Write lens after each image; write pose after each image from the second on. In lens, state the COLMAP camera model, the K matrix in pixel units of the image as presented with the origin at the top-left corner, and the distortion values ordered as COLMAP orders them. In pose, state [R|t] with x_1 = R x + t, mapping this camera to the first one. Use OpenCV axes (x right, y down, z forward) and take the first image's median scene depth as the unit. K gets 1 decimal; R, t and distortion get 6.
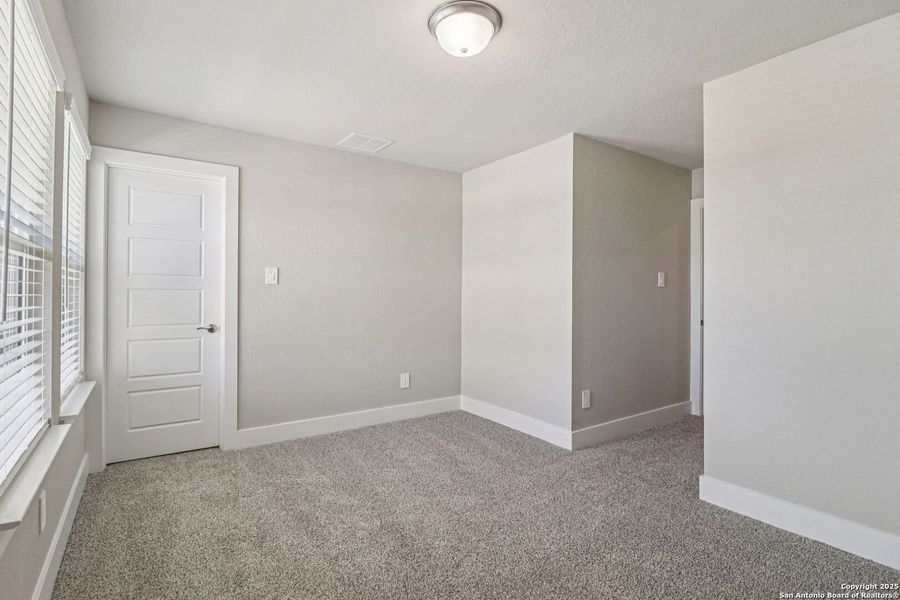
lens RADIAL K [[435.7, 0, 438.0], [0, 435.7, 292.3], [0, 0, 1]] dist [0.000091, -0.000070]
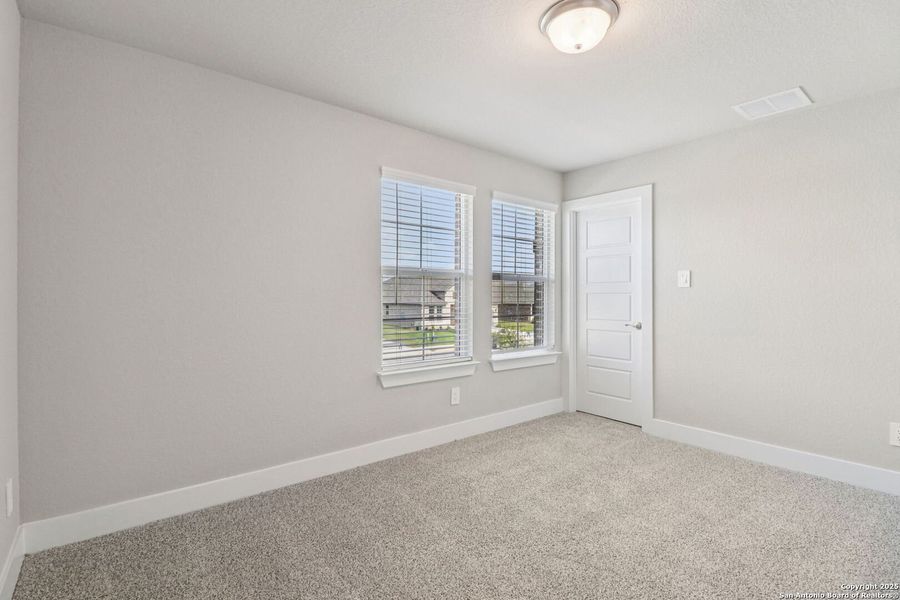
lens RADIAL K [[426.1, 0, 437.8], [0, 426.1, 299.7], [0, 0, 1]] dist [-0.016559, -0.001171]
pose [[0.069546, 0.001325, -0.997578, 0.613736], [0.000989, 0.999999, 0.001397, 0.009629], [0.997578, -0.001084, 0.069544, 0.386641]]
